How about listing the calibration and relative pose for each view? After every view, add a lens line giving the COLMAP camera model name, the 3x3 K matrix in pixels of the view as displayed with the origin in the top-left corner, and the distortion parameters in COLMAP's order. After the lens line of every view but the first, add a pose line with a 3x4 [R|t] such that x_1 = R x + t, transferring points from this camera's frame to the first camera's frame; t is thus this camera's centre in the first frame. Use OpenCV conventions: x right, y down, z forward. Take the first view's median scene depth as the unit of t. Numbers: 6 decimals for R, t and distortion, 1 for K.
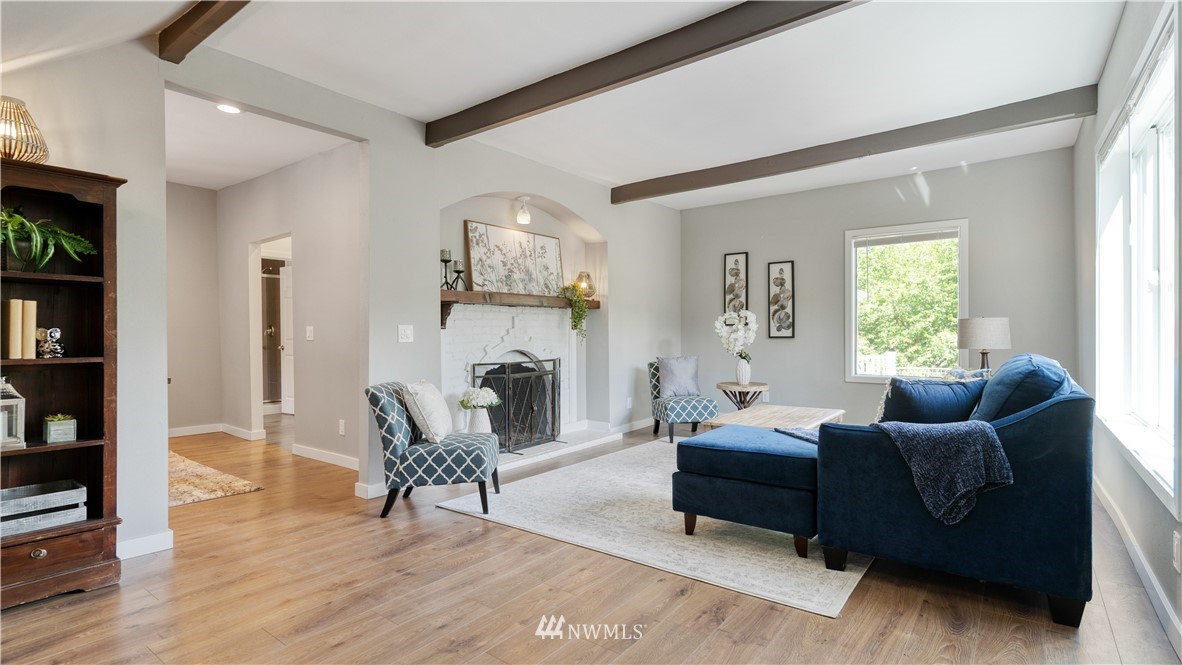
lens RADIAL K [[568.4, 0, 610.3], [0, 568.4, 332.1], [0, 0, 1]] dist [0.003398, -0.000869]
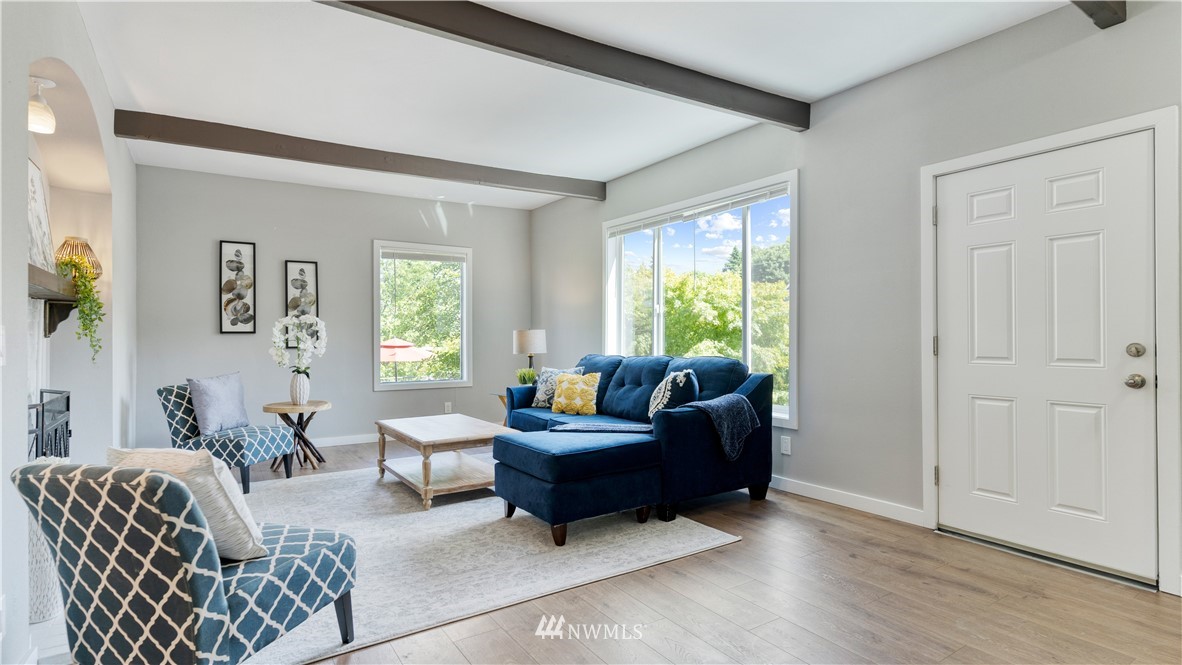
lens RADIAL K [[568.4, 0, 576.1], [0, 568.4, 339.9], [0, 0, 1]] dist [0.003398, -0.000869]
pose [[0.364601, -0.000649, 0.931163, -0.499985], [0.004823, 0.999988, -0.001192, 0.000486], [-0.931151, 0.004925, 0.364600, 0.398513]]
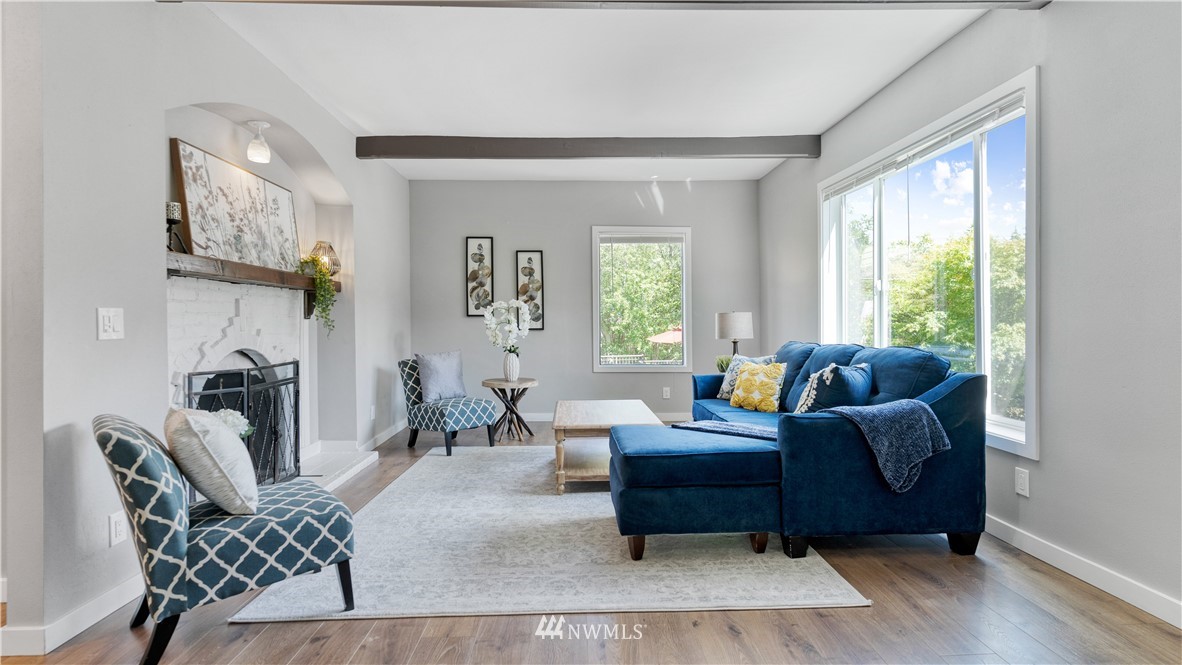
lens RADIAL K [[568.4, 0, 597.5], [0, 568.4, 326.9], [0, 0, 1]] dist [0.003398, -0.000869]
pose [[0.777264, 0.000311, 0.629174, -0.289348], [-0.003057, 0.999990, 0.003282, 0.001958], [-0.629167, -0.004474, 0.777257, 0.242230]]
